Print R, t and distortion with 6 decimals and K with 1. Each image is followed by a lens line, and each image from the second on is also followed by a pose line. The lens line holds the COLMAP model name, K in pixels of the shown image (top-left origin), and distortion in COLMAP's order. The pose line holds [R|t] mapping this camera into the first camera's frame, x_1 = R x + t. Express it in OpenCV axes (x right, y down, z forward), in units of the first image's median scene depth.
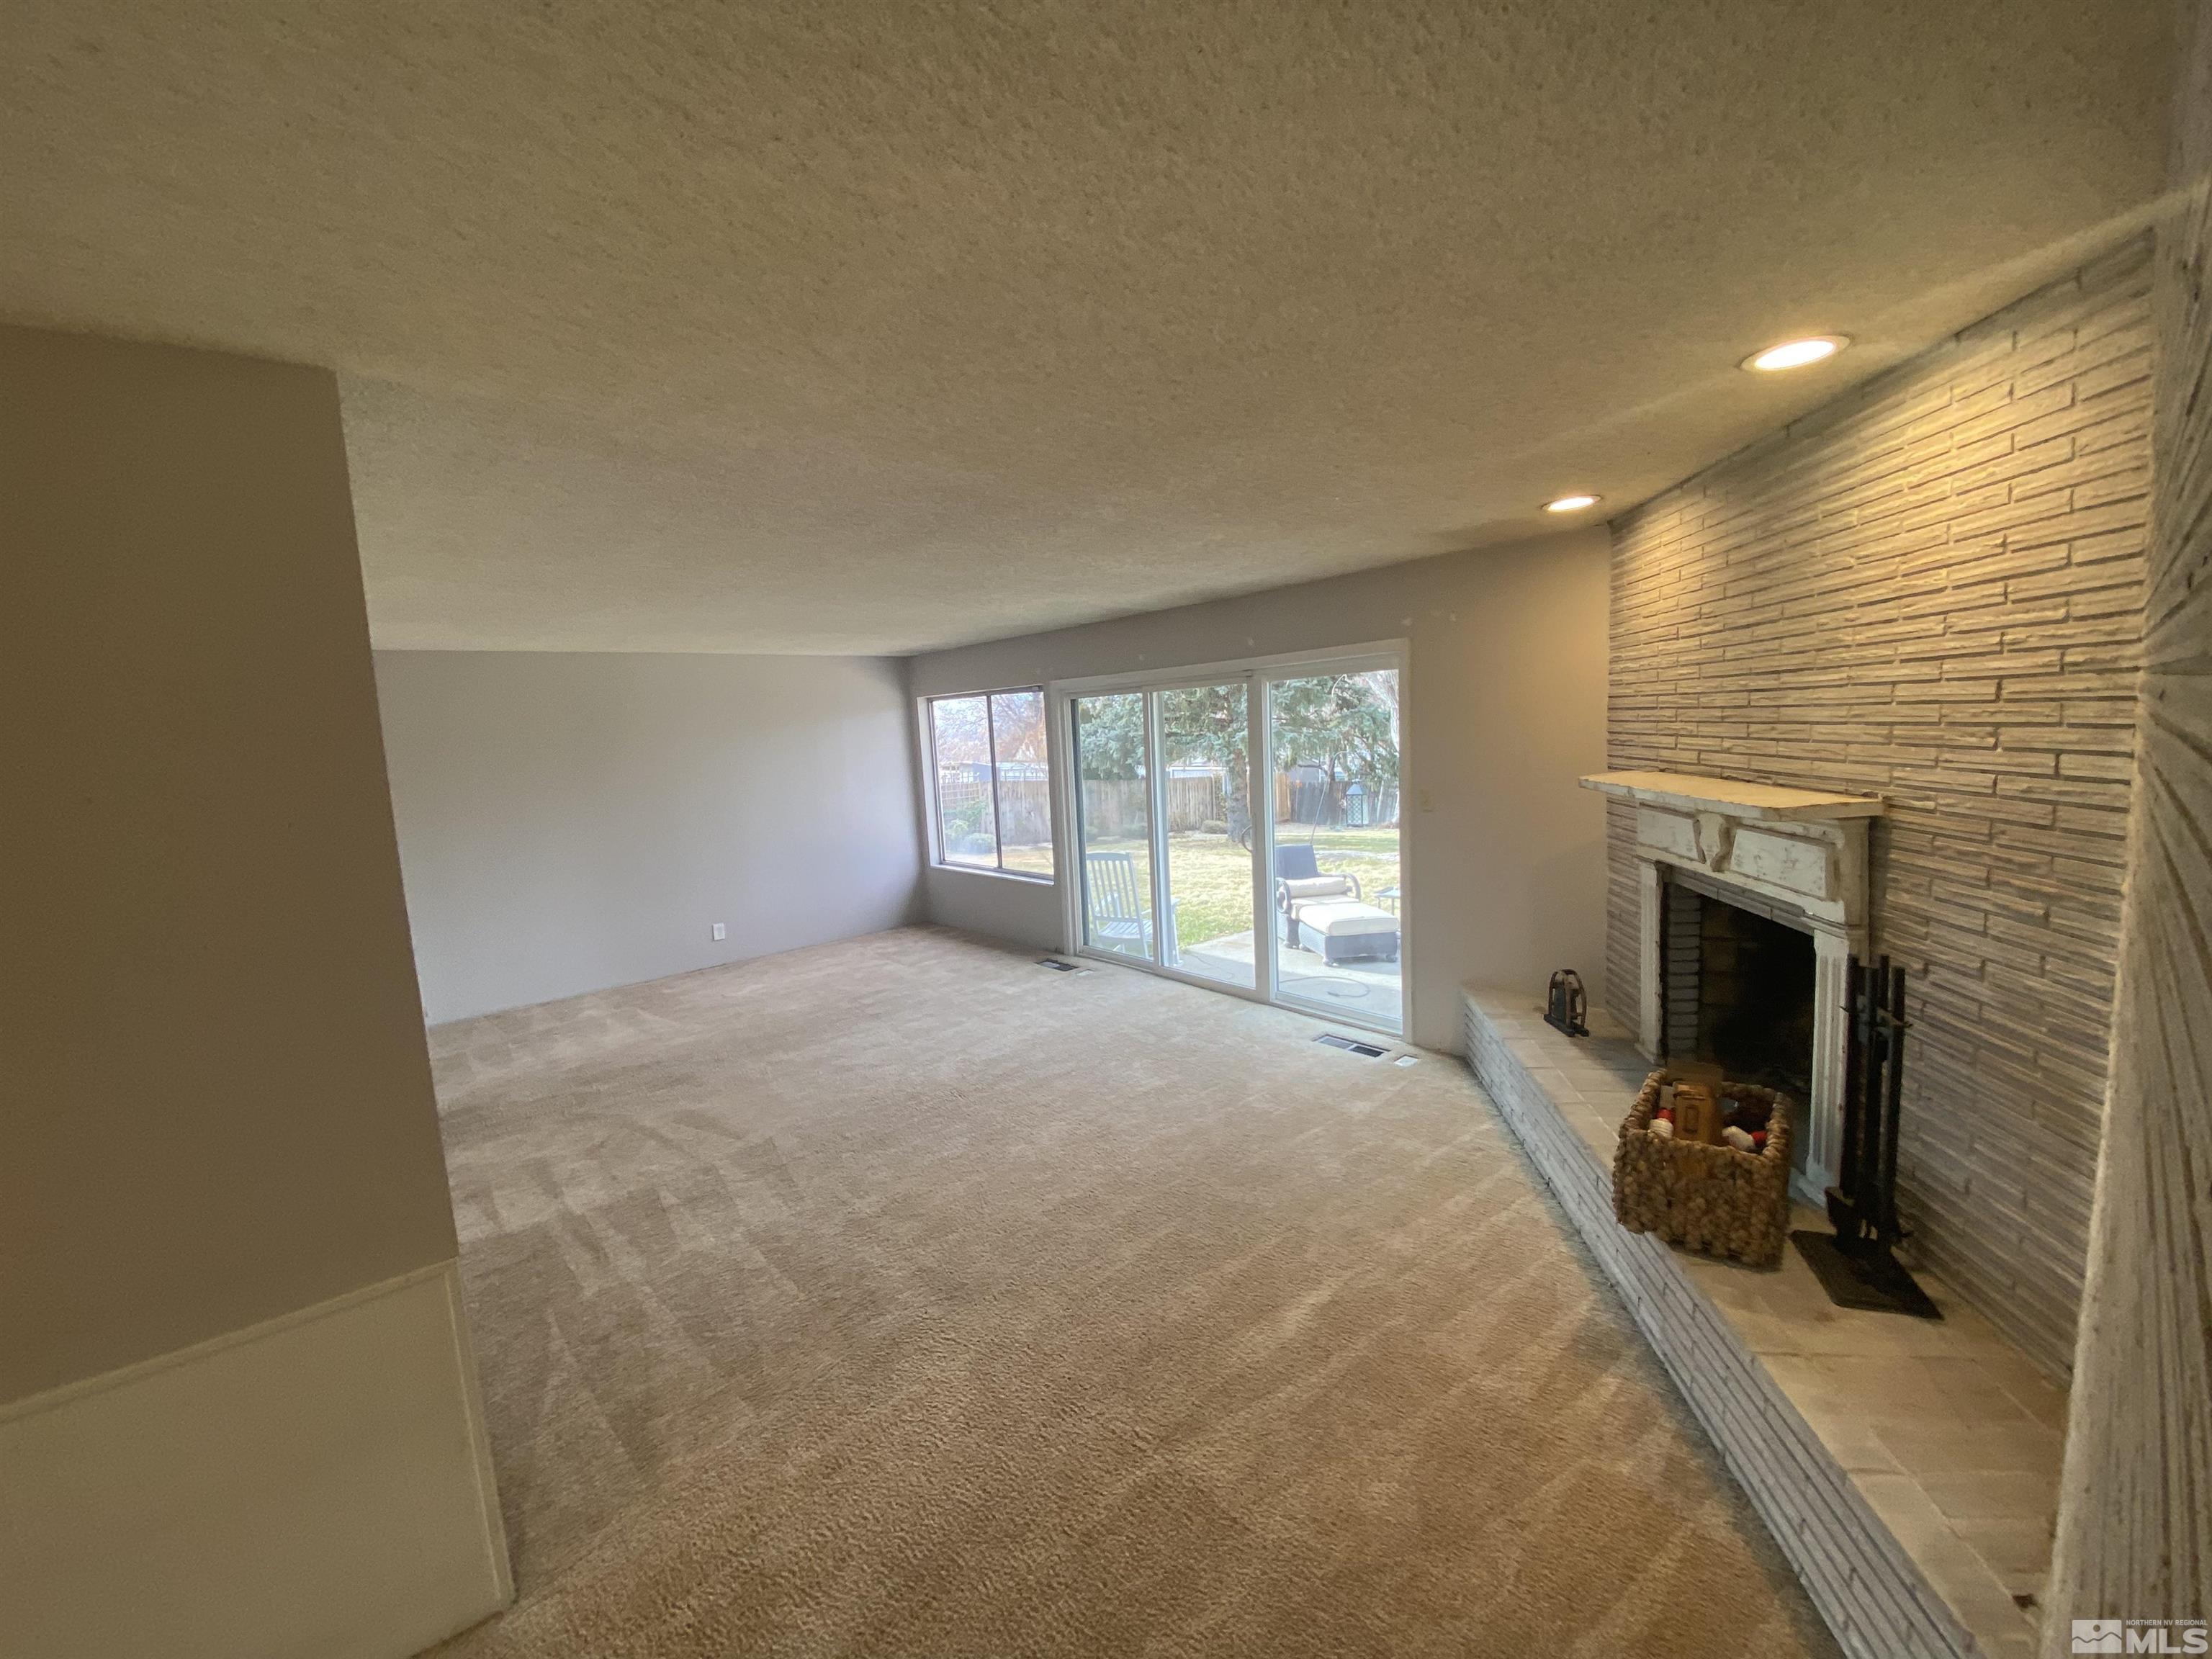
lens RADIAL K [[893.6, 0, 1106.0], [0, 893.6, 829.5], [0, 0, 1]] dist [0.060775, -0.024805]
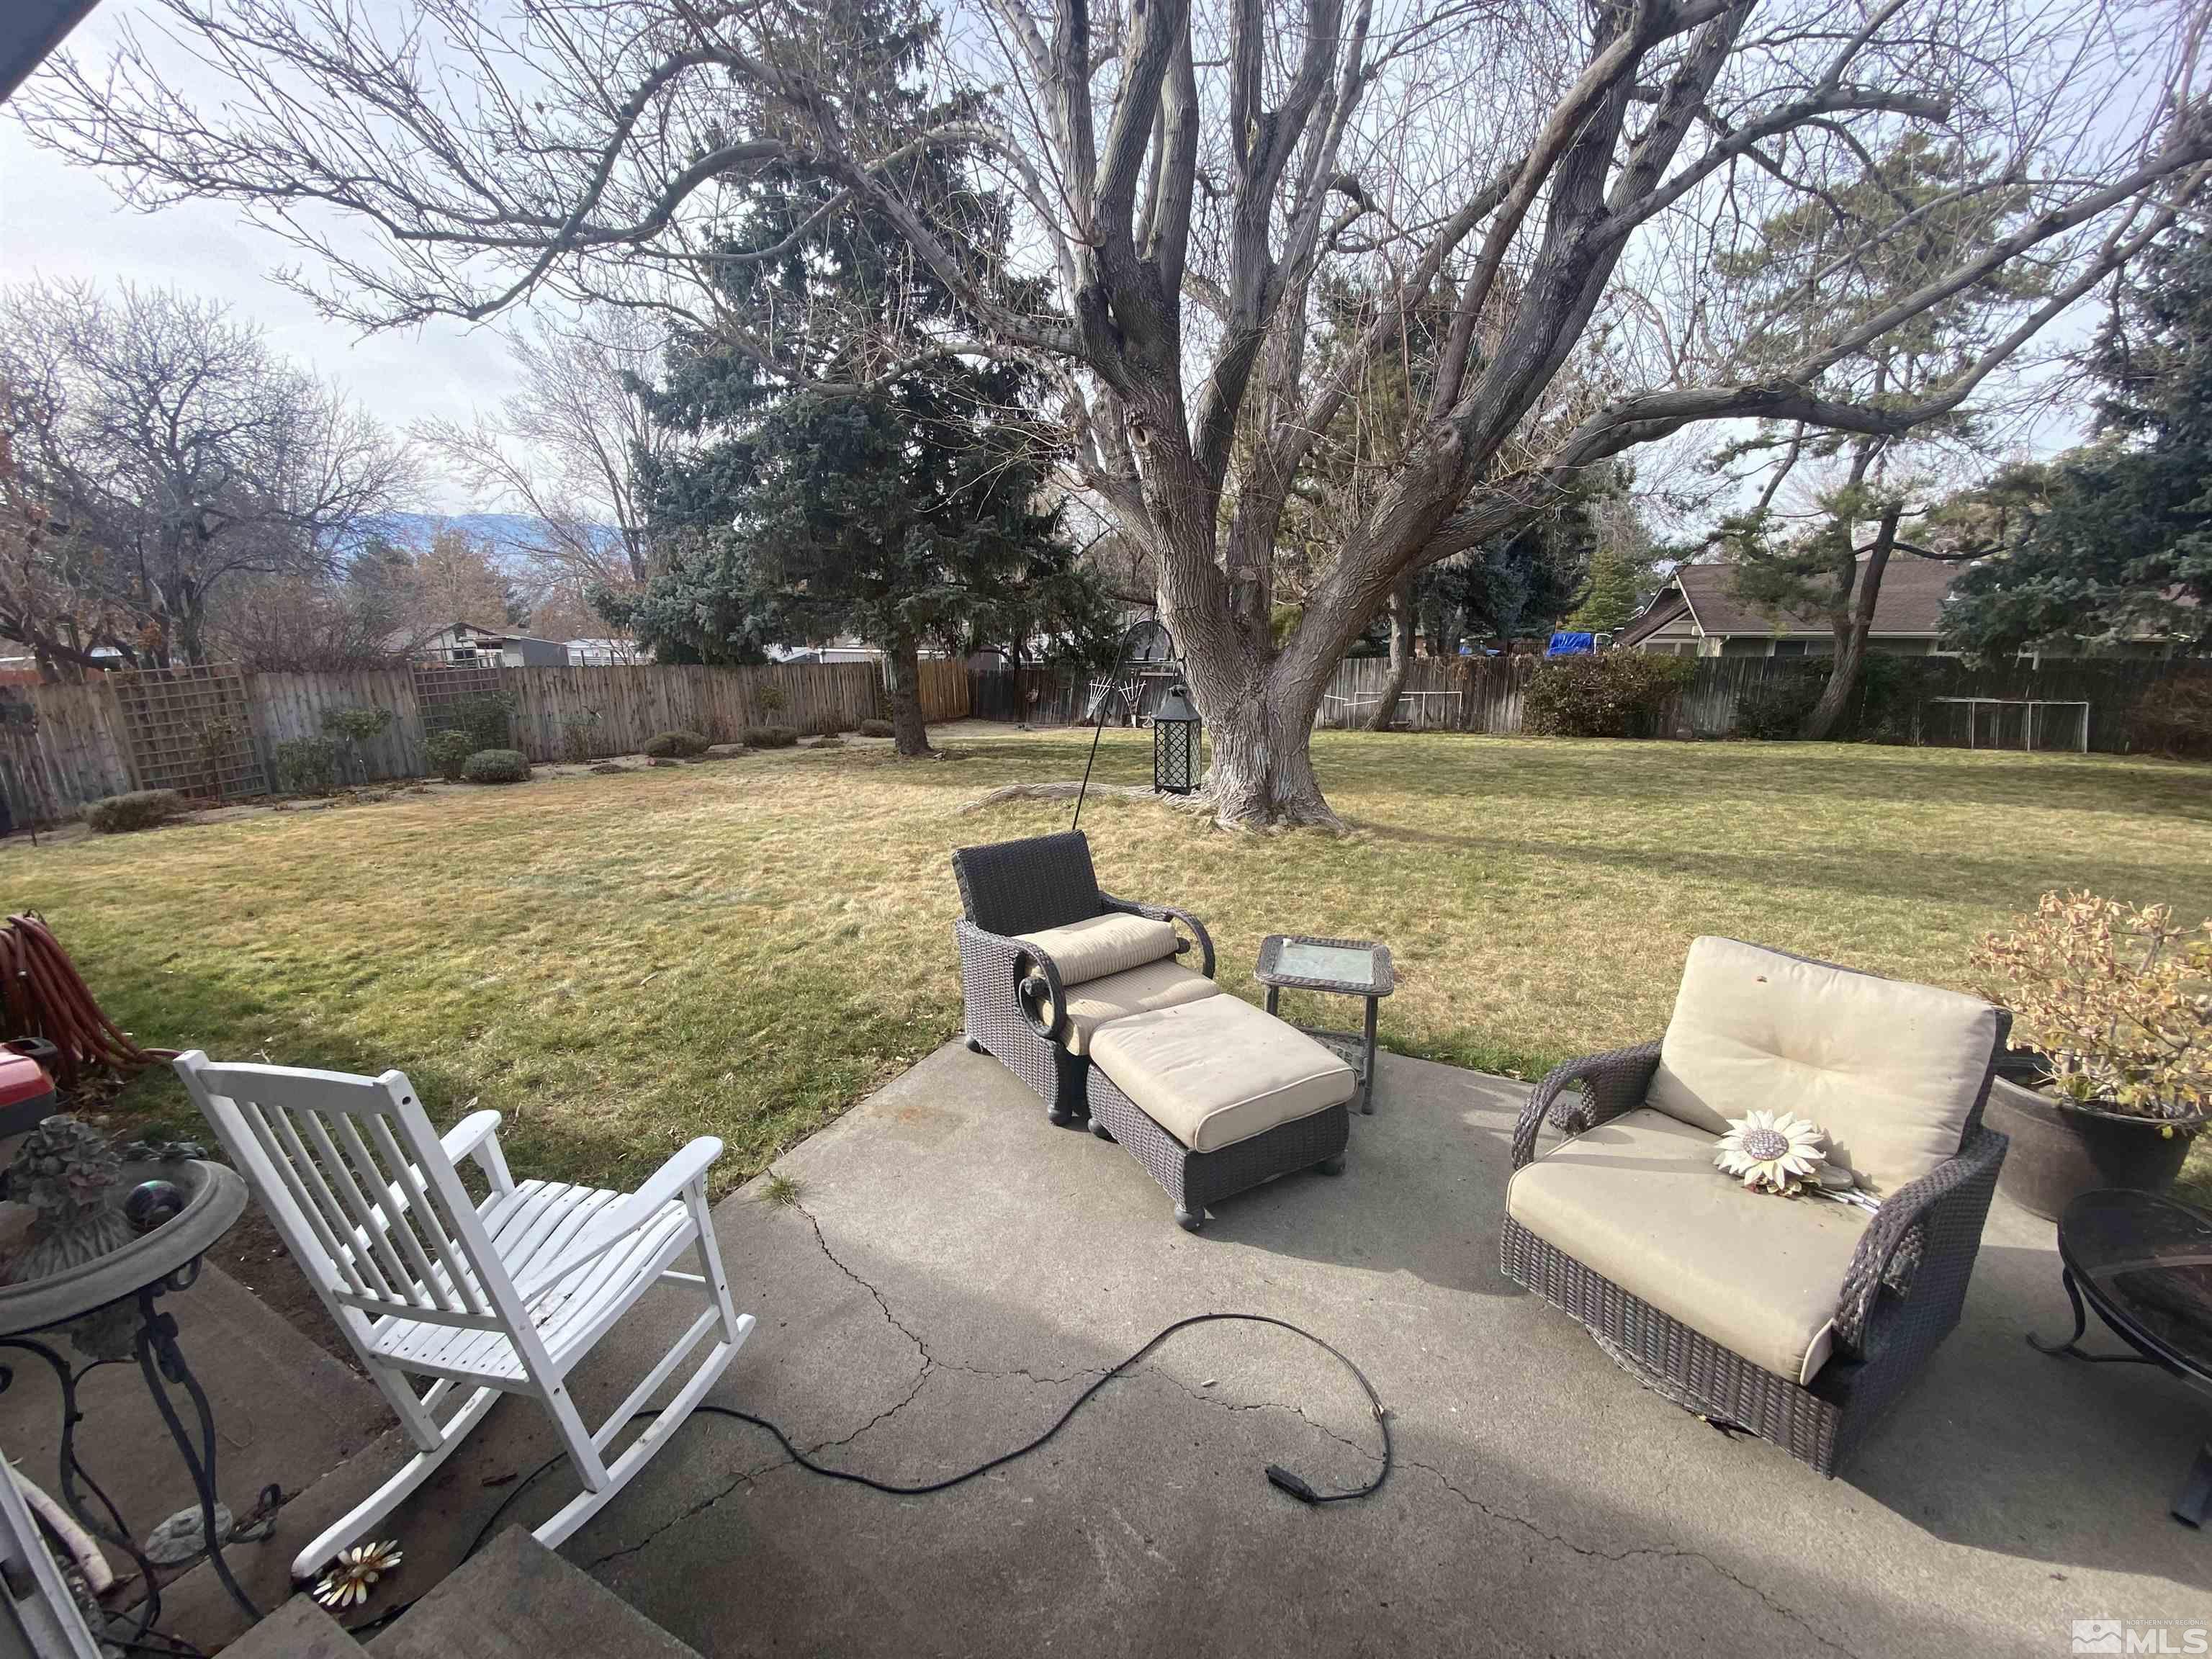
lens RADIAL K [[893.6, 0, 1106.0], [0, 893.6, 829.5], [0, 0, 1]] dist [0.060775, -0.024805]
pose [[0.934113, -0.062806, 0.351410, 0.038943], [0.017242, 0.991190, 0.131319, -0.020787], [-0.356561, -0.116608, 0.926966, 0.274510]]
